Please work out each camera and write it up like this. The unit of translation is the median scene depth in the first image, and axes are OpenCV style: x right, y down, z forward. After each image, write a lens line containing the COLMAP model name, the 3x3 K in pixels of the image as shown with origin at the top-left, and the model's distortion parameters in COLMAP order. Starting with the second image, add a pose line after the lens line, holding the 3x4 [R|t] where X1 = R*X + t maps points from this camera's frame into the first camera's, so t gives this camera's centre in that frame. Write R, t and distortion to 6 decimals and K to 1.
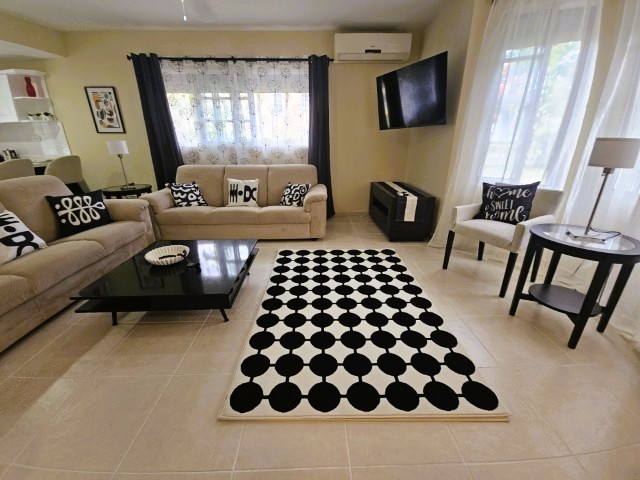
lens RADIAL K [[259.6, 0, 320.0], [0, 259.6, 240.0], [0, 0, 1]] dist [0.002121, -0.009844]
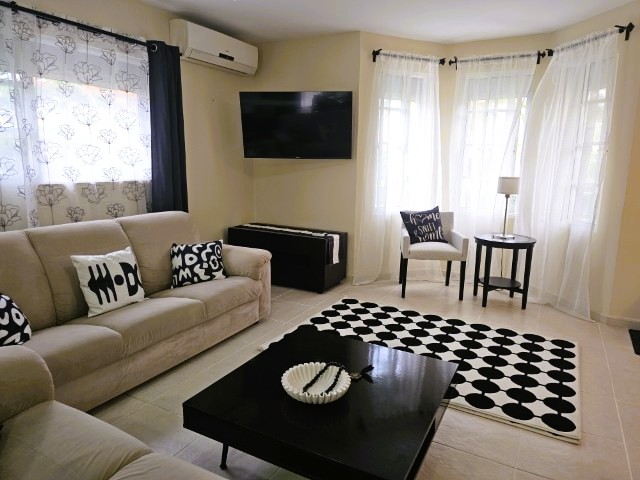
lens RADIAL K [[436.2, 0, 320.0], [0, 436.2, 240.0], [0, 0, 1]] dist [0.006269, 0.000121]
pose [[0.494344, -0.149386, 0.856334, -0.898552], [0.285199, 0.958465, 0.002562, -0.163751], [-0.821149, 0.242959, 0.516416, 0.281795]]
